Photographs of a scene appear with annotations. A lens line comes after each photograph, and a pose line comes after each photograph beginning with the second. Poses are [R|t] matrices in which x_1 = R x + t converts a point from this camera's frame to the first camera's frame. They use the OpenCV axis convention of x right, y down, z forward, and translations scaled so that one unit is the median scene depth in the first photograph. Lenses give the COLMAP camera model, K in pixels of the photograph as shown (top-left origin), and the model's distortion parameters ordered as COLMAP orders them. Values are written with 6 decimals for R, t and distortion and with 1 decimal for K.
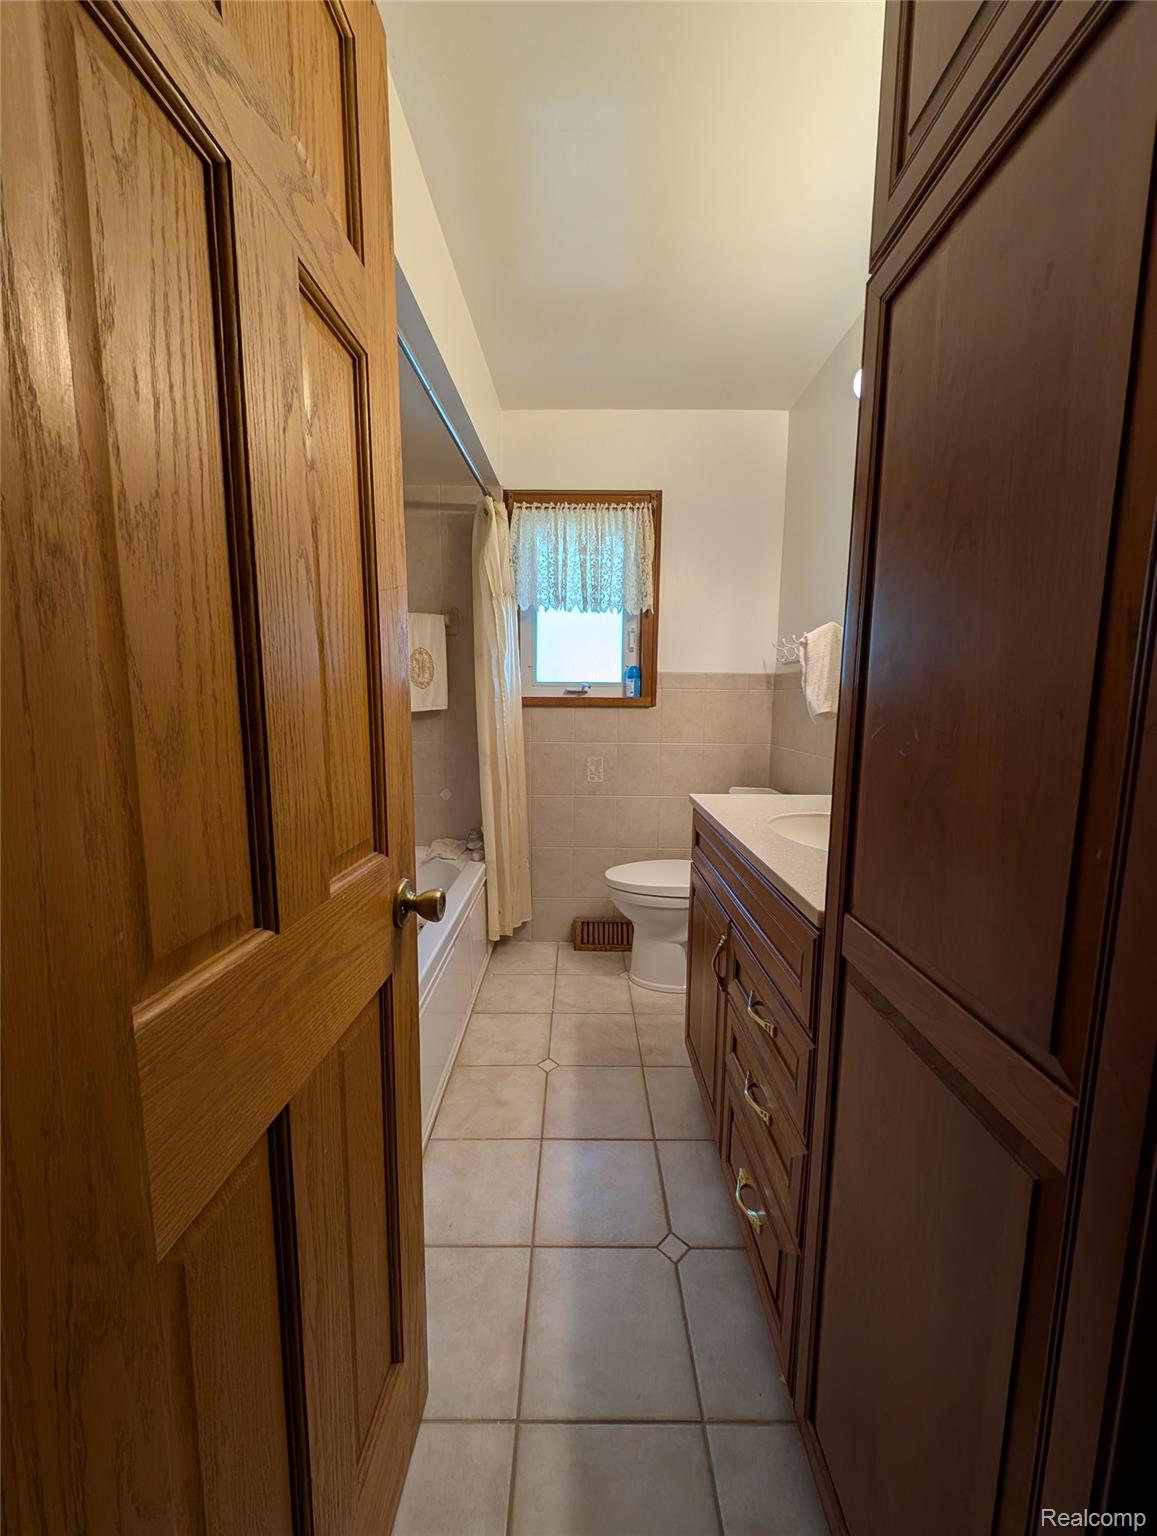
lens RADIAL K [[545.5, 0, 579.4], [0, 545.5, 767.5], [0, 0, 1]] dist [-0.000178, 0.000049]
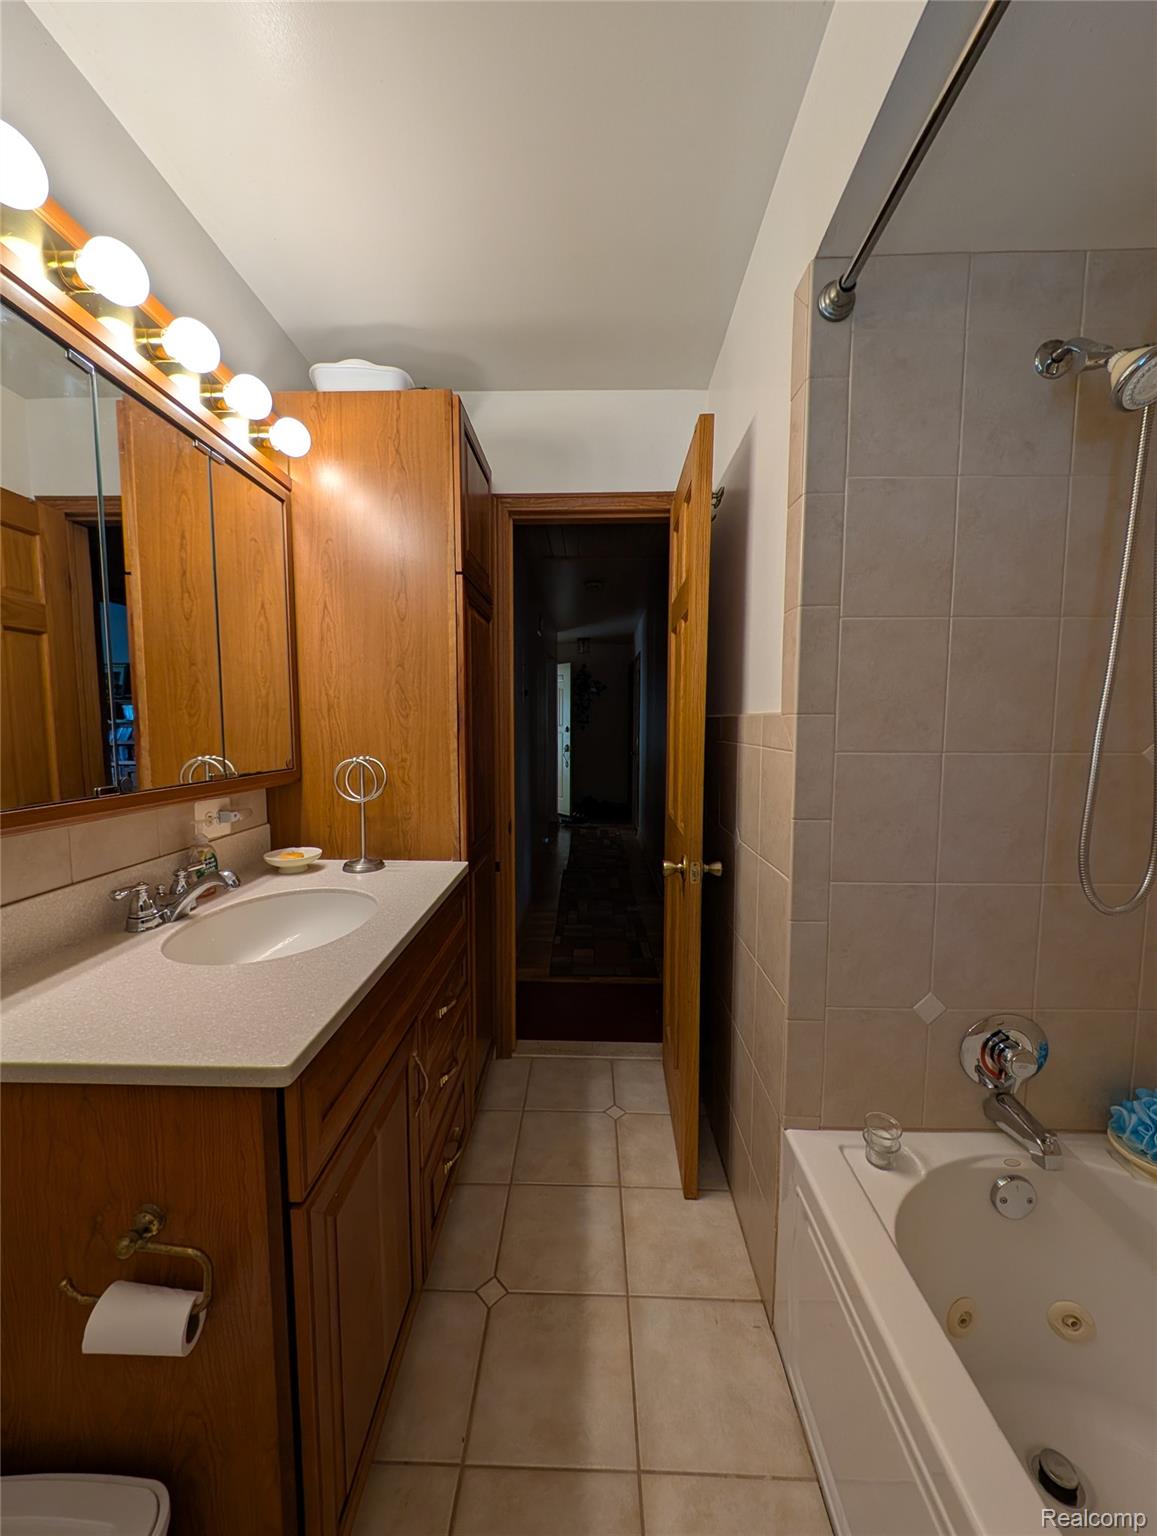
lens RADIAL K [[545.5, 0, 578.5], [0, 545.5, 765.5], [0, 0, 1]] dist [-0.000178, 0.000049]
pose [[-0.999703, -0.013553, 0.020238, -0.000063], [-0.008877, 0.976477, 0.215437, -0.160925], [-0.022682, 0.215193, -0.976308, 0.894886]]
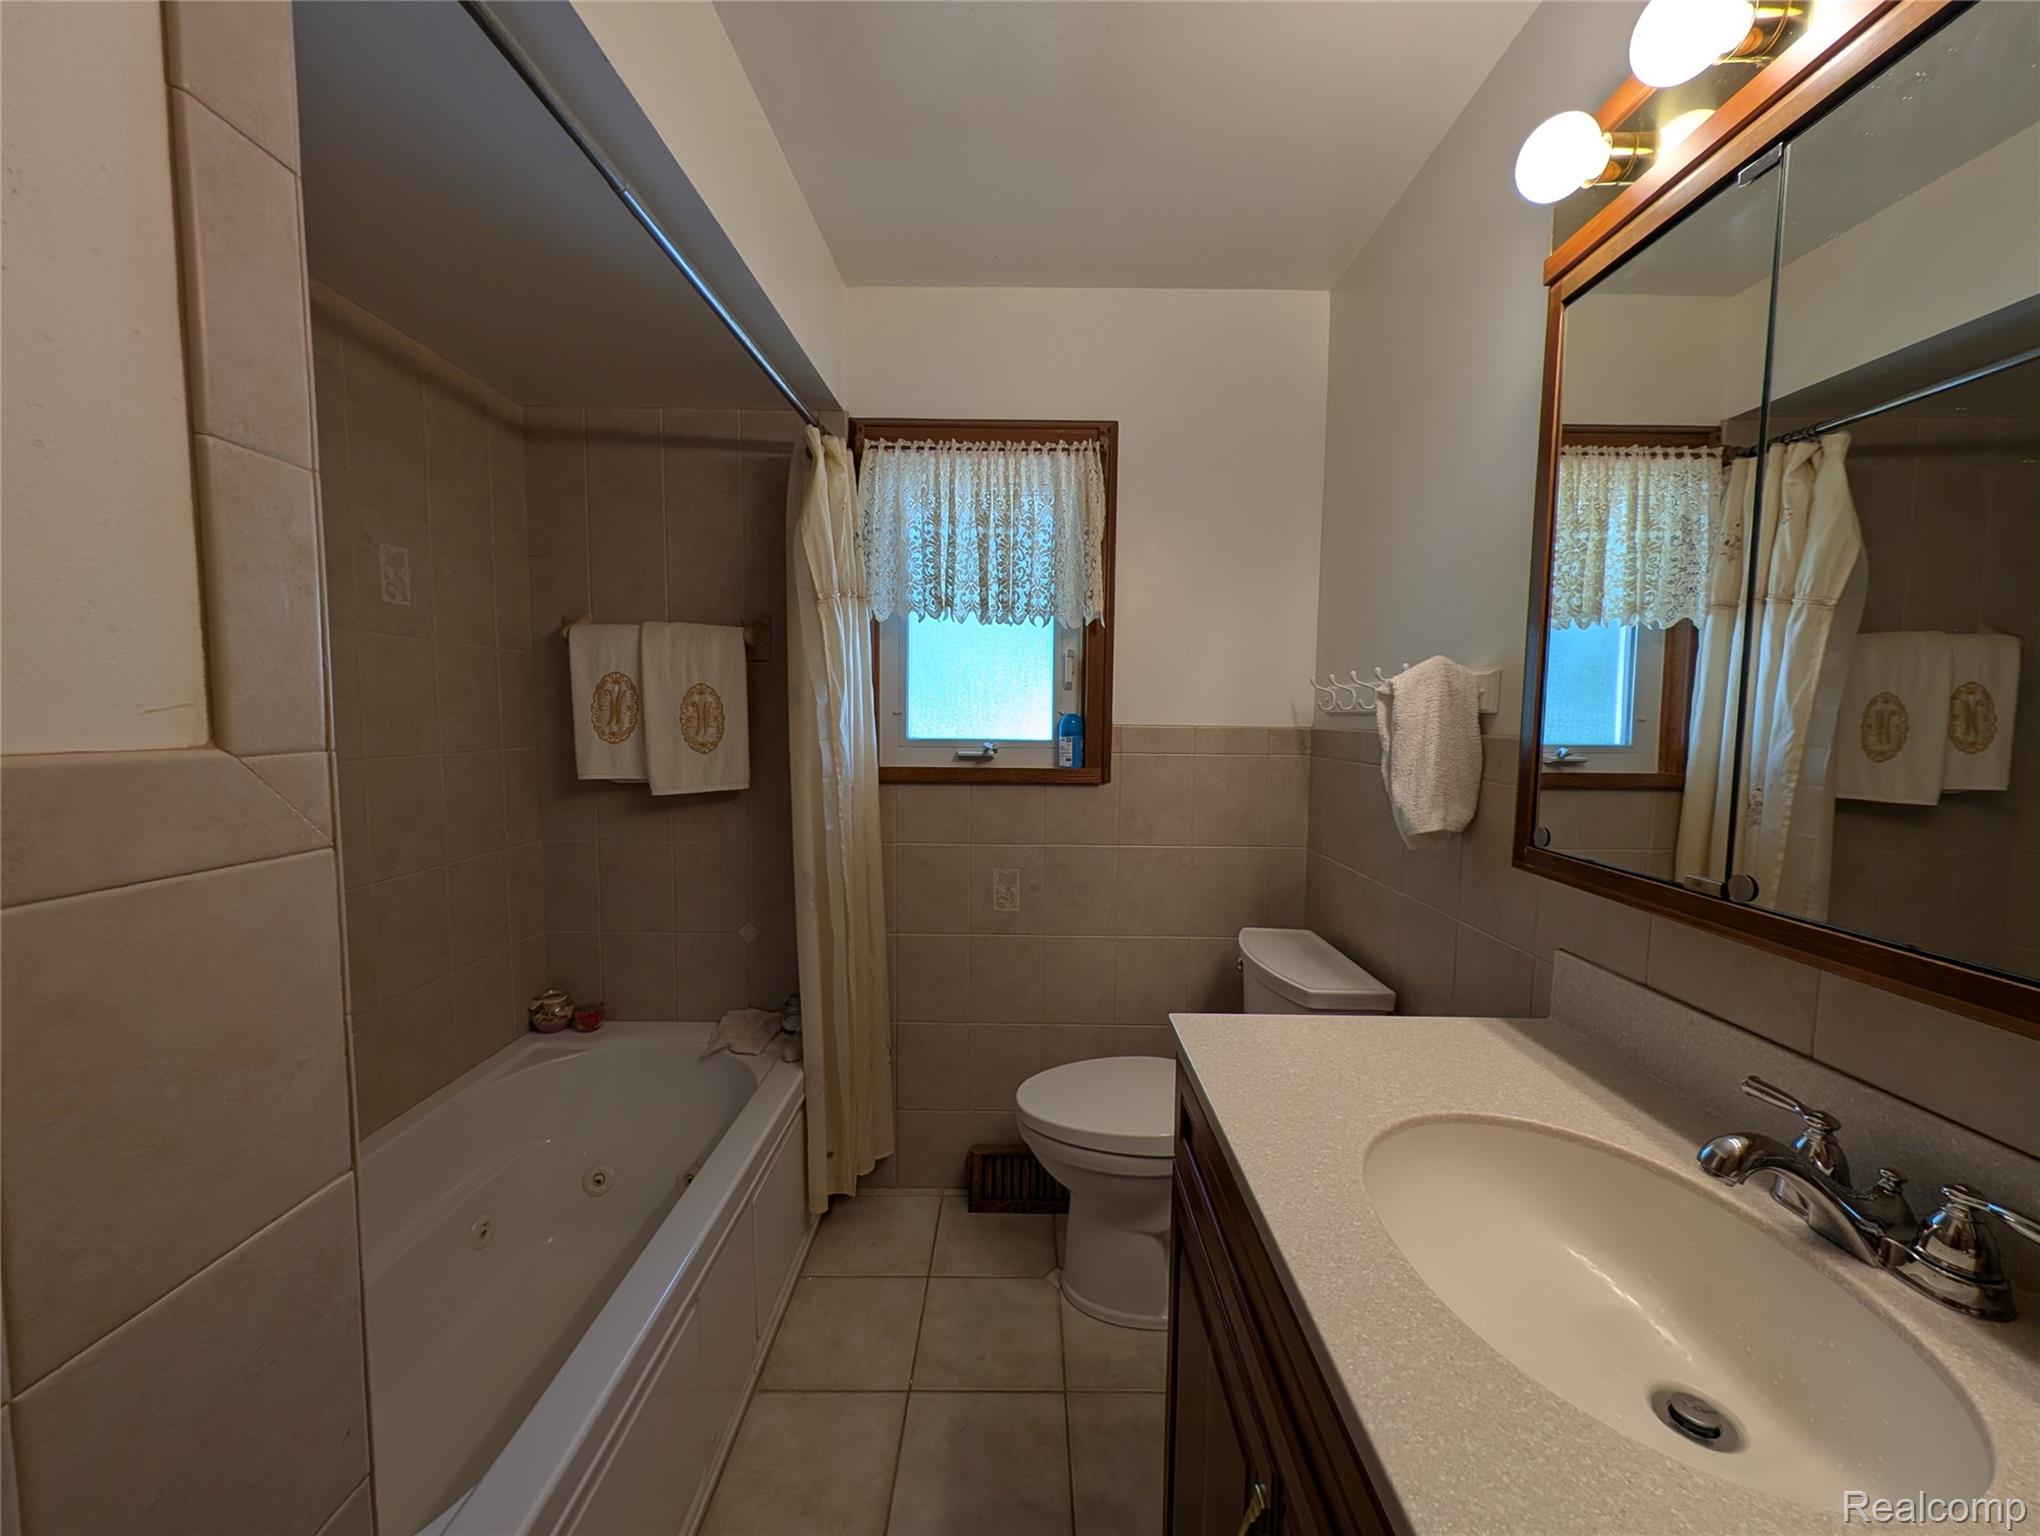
lens RADIAL K [[724.4, 0, 1028.6], [0, 724.4, 762.5], [0, 0, 1]] dist [-0.000178, 0.000049]
pose [[0.999945, 0.002841, 0.010120, 0.047912], [-0.002231, 0.998212, -0.059723, -0.092303], [-0.010271, 0.059697, 0.998164, 0.239993]]
